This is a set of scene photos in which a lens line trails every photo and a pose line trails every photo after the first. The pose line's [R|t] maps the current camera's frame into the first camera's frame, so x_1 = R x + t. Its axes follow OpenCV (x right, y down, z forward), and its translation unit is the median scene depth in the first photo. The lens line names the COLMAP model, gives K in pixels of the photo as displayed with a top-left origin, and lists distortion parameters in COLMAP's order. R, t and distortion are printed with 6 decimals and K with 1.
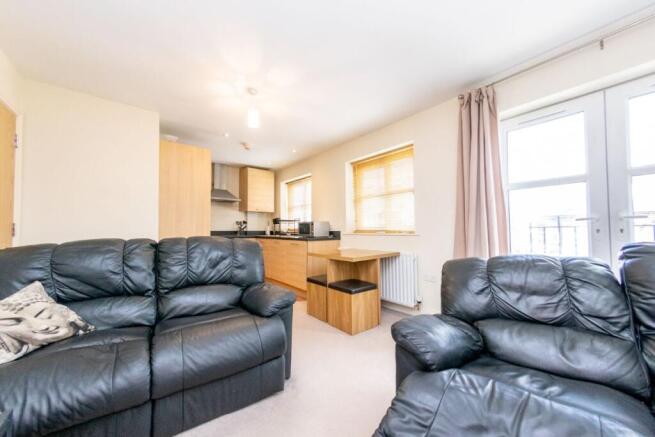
lens RADIAL K [[234.6, 0, 325.2], [0, 234.6, 226.3], [0, 0, 1]] dist [0.013008, 0.000028]
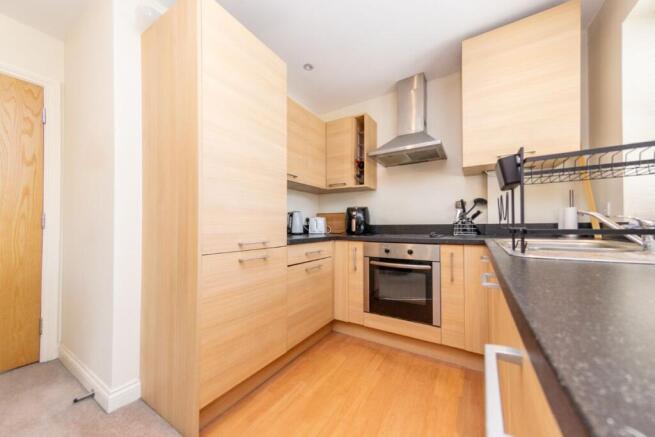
lens RADIAL K [[234.6, 0, 325.2], [0, 234.6, 226.3], [0, 0, 1]] dist [0.013008, 0.000028]
pose [[0.322862, 0.007608, -0.946415, -0.058184], [0.021108, 0.999661, 0.015236, 0.011789], [0.946211, -0.024896, 0.322592, 0.639851]]
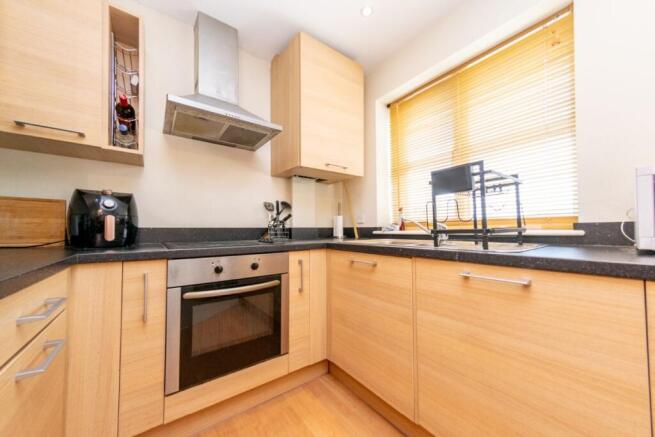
lens RADIAL K [[234.6, 0, 325.2], [0, 234.6, 226.3], [0, 0, 1]] dist [0.013008, 0.000028]
pose [[0.999316, -0.001792, -0.036940, -0.266234], [0.001947, 0.999989, 0.004168, 0.015398], [0.036932, -0.004237, 0.999309, 0.627288]]
